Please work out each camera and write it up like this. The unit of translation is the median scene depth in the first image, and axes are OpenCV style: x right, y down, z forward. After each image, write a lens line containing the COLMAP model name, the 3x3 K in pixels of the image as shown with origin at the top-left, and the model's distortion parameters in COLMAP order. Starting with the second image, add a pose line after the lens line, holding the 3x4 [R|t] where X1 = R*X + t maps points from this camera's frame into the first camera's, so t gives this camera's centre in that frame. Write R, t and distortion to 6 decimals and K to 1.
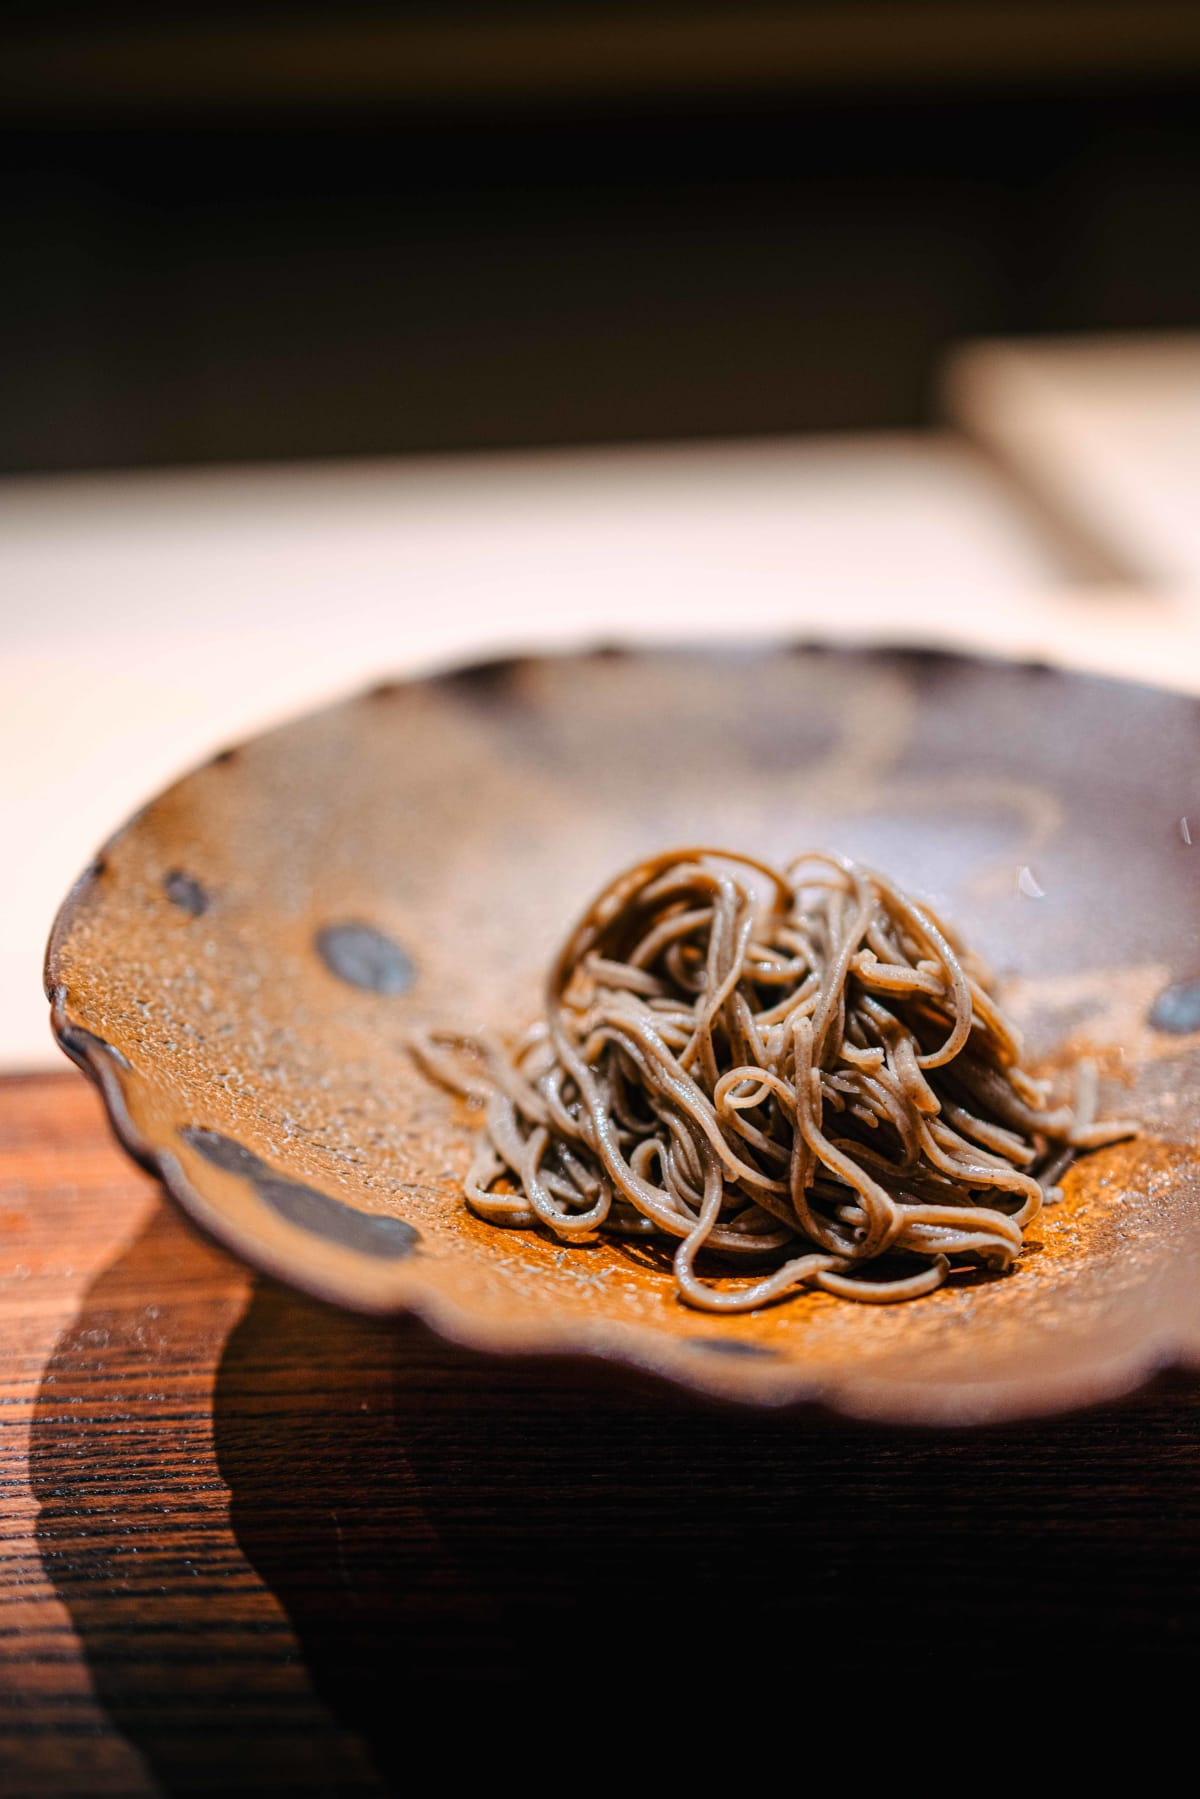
lens RADIAL K [[1870.4, 0, 572.3], [0, 1870.4, 905.0], [0, 0, 1]] dist [0.029266, 0.008616]
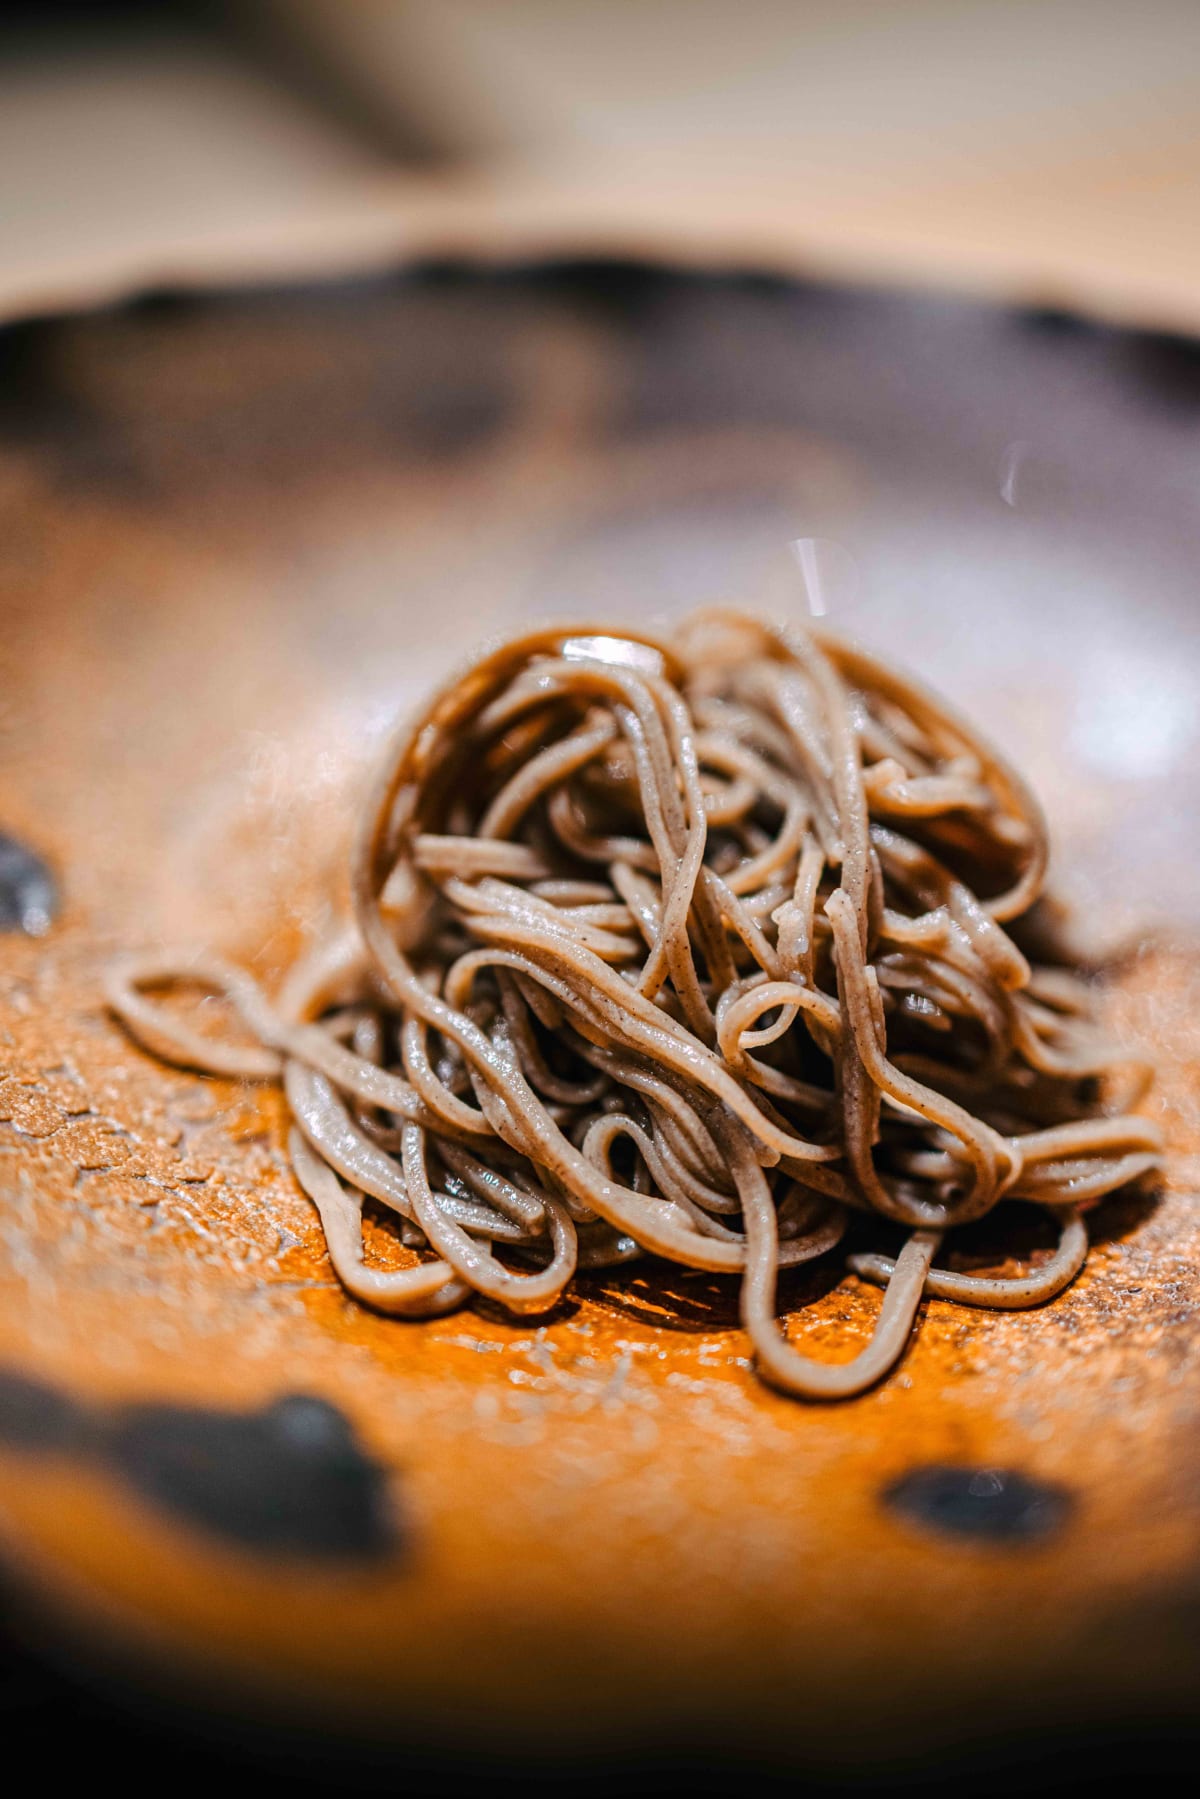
lens RADIAL K [[1876.6, 0, 569.8], [0, 1876.6, 897.7], [0, 0, 1]] dist [0.026714, -0.009878]
pose [[0.920147, -0.199799, 0.336764, -0.170996], [0.131626, 0.967804, 0.214546, -0.084246], [-0.368788, -0.153087, 0.916821, 0.447782]]
